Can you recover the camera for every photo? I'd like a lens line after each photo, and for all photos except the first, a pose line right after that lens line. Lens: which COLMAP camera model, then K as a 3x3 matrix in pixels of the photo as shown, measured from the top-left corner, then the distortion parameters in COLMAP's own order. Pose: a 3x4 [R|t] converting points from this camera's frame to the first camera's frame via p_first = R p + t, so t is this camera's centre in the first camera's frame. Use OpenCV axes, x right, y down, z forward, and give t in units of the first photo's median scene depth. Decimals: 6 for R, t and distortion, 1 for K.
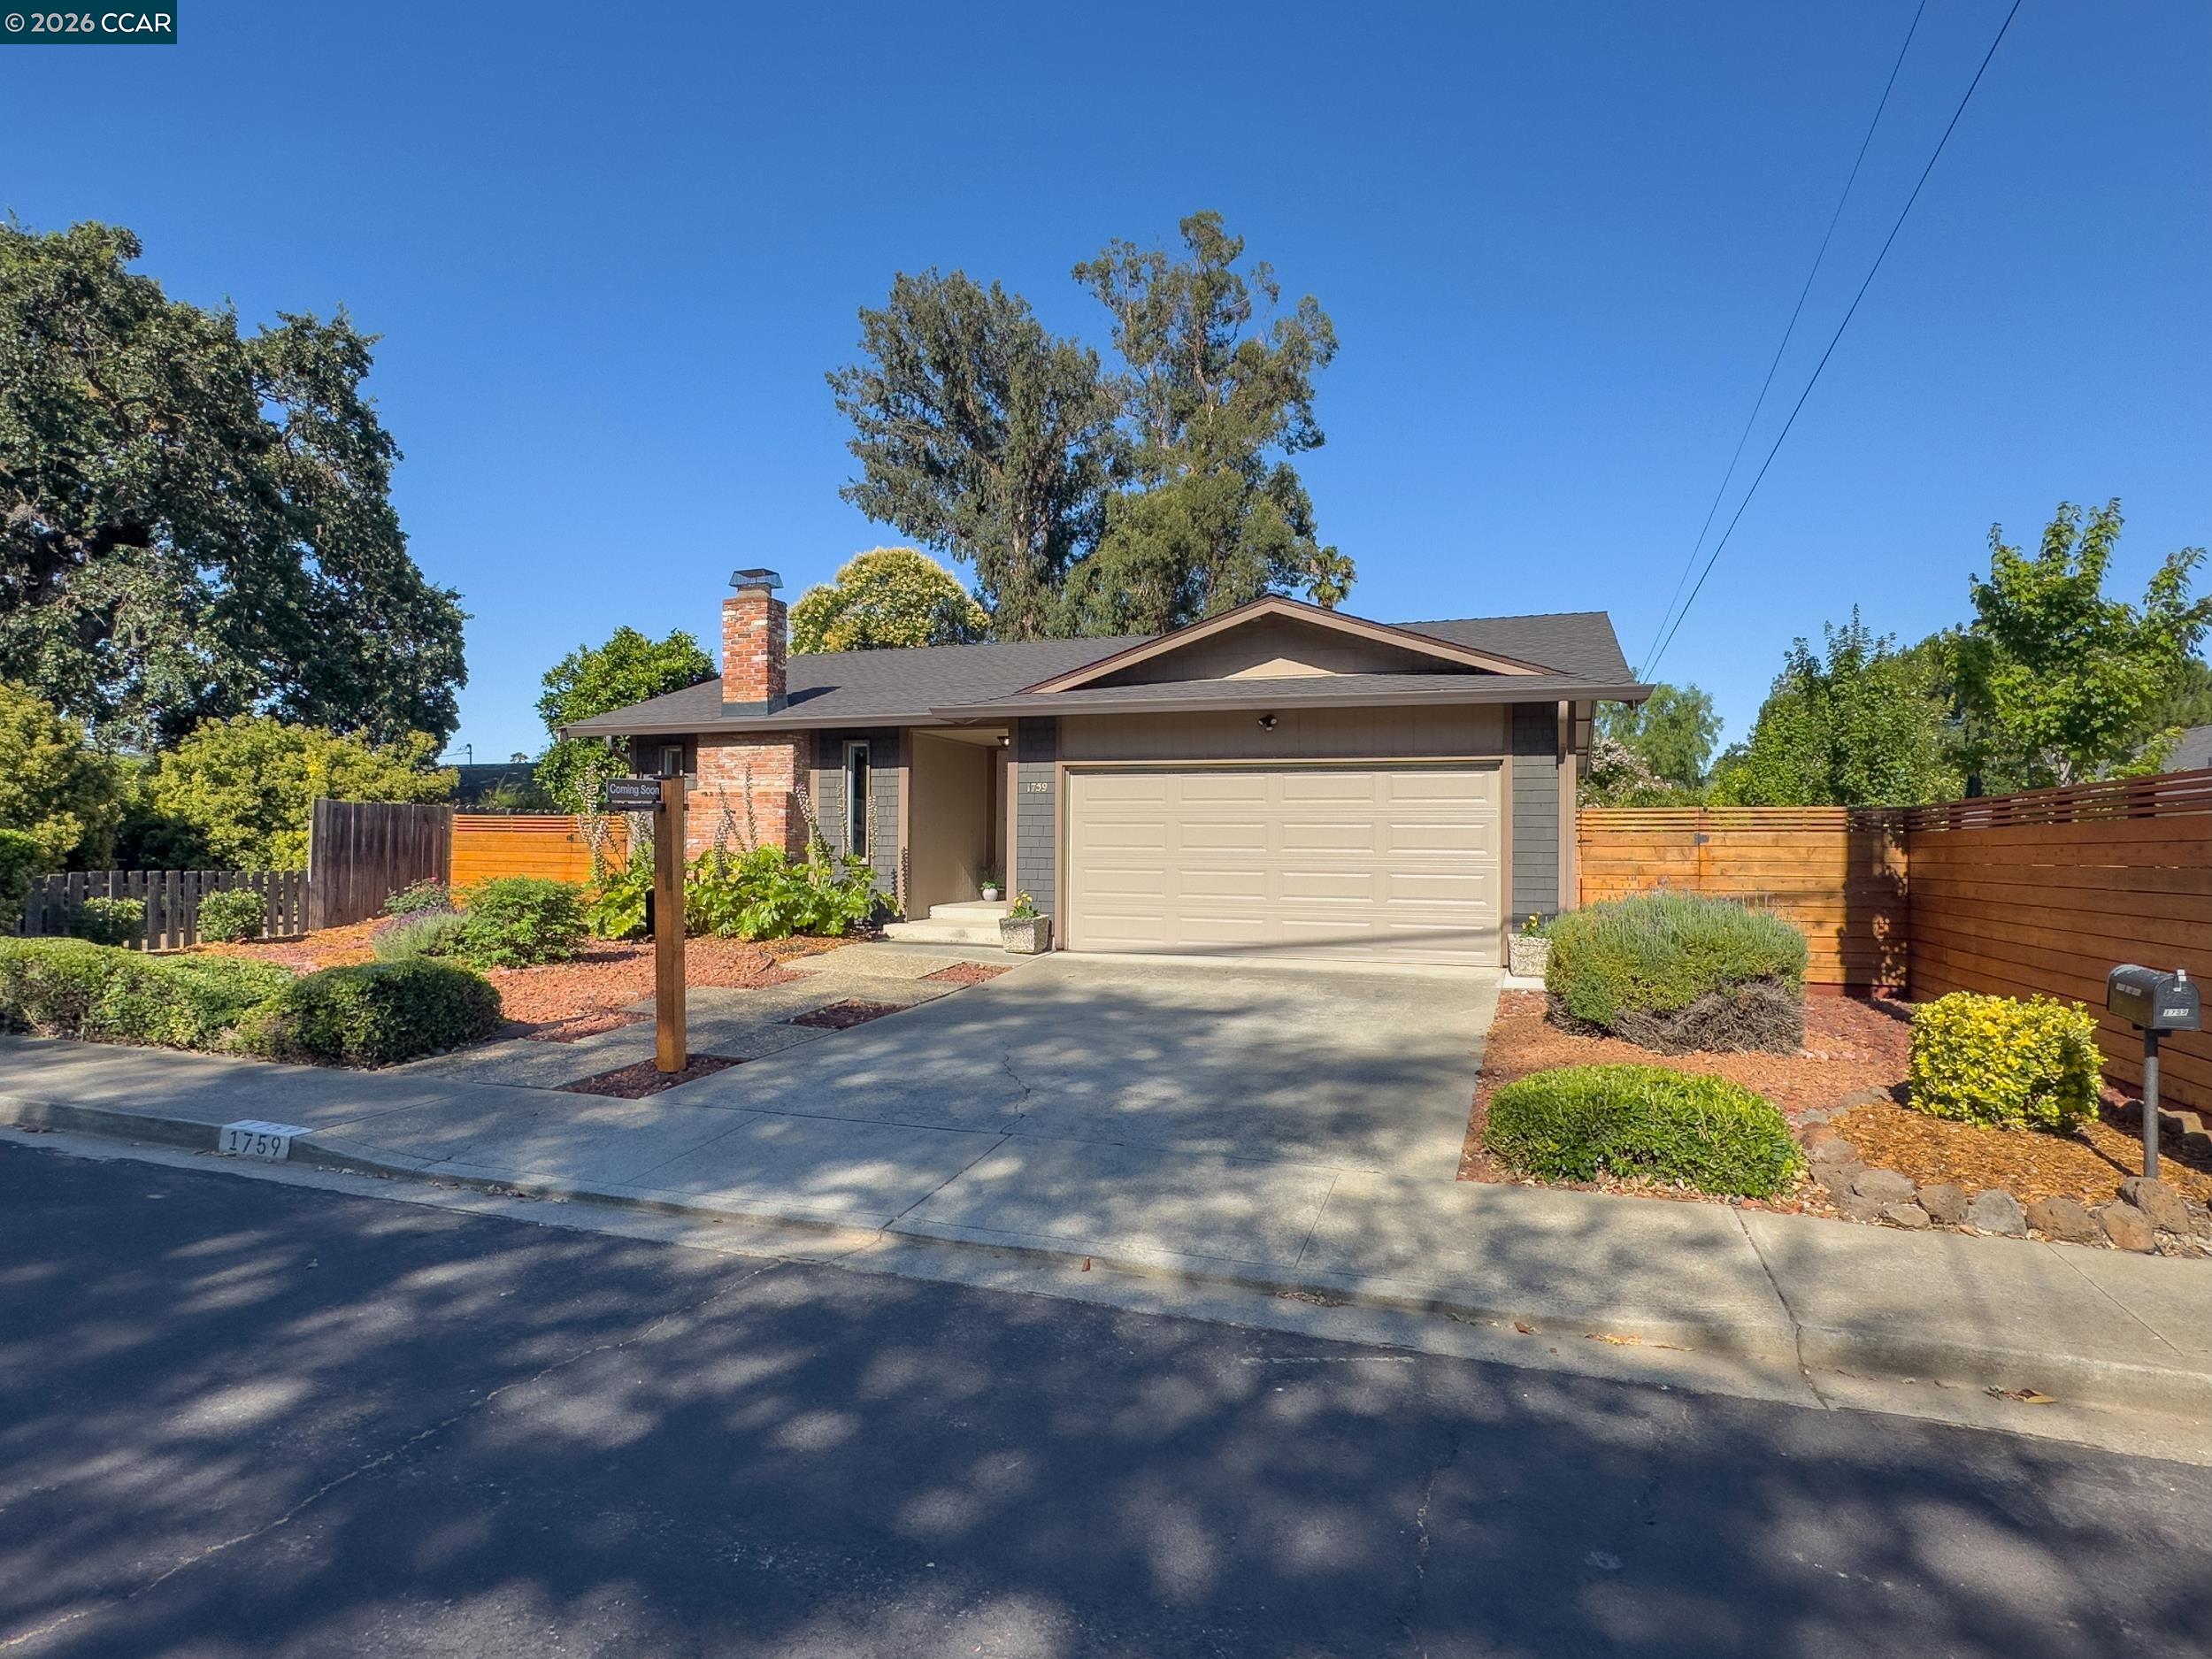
lens RADIAL K [[1266.1, 0, 1106.0], [0, 1266.1, 829.5], [0, 0, 1]] dist [-0.005887, -0.000130]
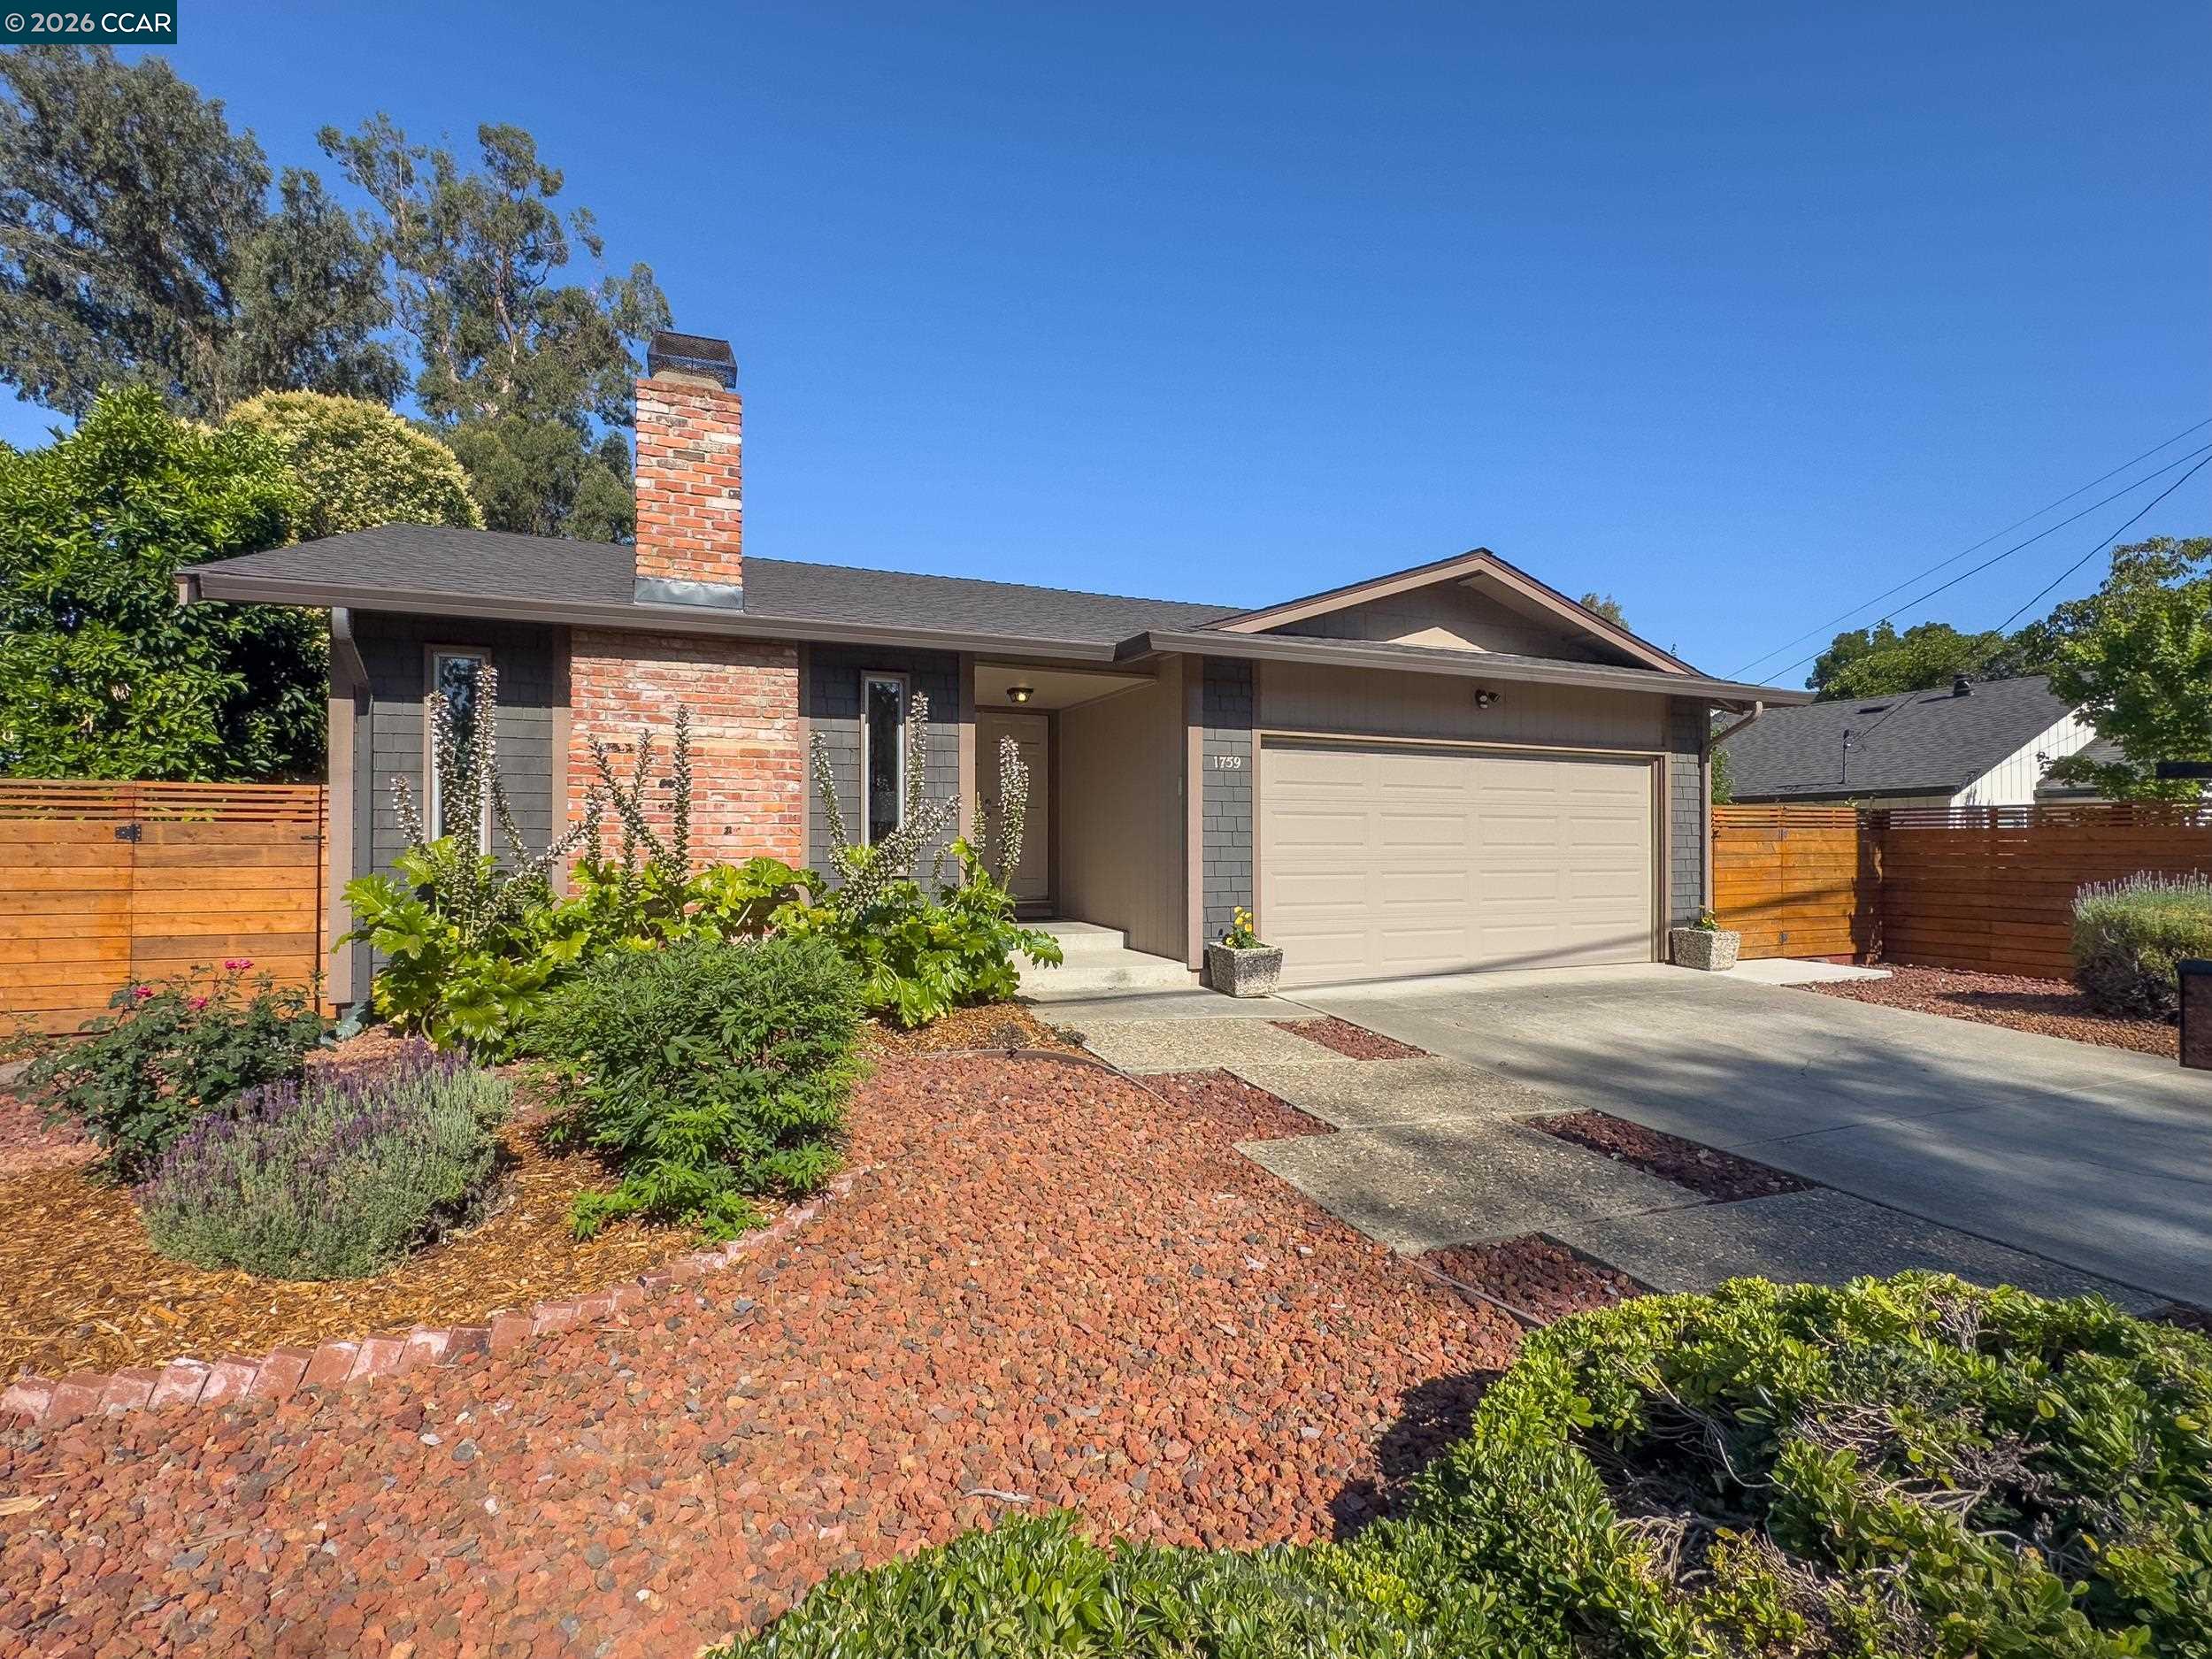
lens RADIAL K [[1069.8, 0, 1106.0], [0, 1069.8, 829.5], [0, 0, 1]] dist [-0.004821, -0.000156]
pose [[0.725019, 0.000853, 0.688728, -0.469395], [-0.007317, 0.999952, 0.006464, 0.000906], [-0.688690, -0.009725, 0.724991, 0.547126]]
